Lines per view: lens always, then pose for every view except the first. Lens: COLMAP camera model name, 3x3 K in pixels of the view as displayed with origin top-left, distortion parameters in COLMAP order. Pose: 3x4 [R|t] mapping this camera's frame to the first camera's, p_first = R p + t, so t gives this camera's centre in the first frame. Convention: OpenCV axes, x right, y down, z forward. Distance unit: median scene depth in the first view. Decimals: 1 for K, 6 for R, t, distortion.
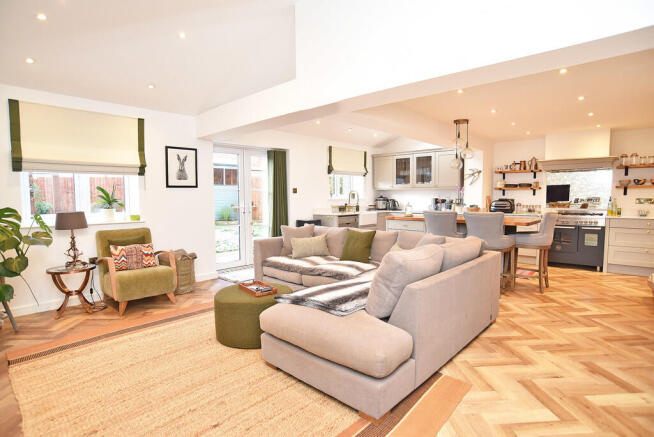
lens RADIAL K [[342.1, 0, 327.0], [0, 342.1, 218.5], [0, 0, 1]] dist [-0.041355, 0.000919]
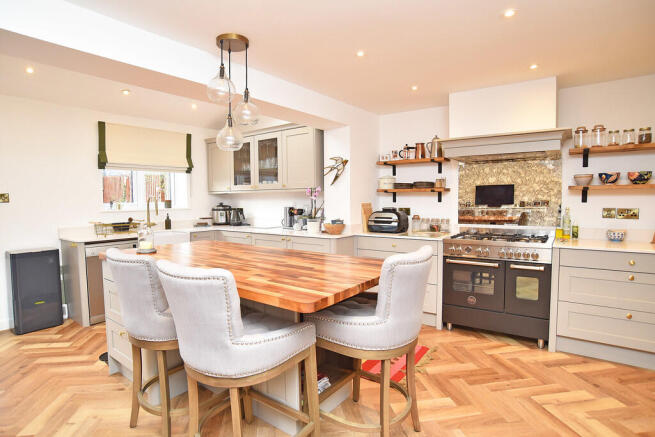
lens RADIAL K [[339.0, 0, 327.5], [0, 339.0, 218.5], [0, 0, 1]] dist [-0.074529, 0.000253]
pose [[0.995724, -0.011263, 0.091693, 0.363253], [0.011680, 0.999924, -0.004015, -0.039923], [-0.091641, 0.005069, 0.995779, 0.430280]]
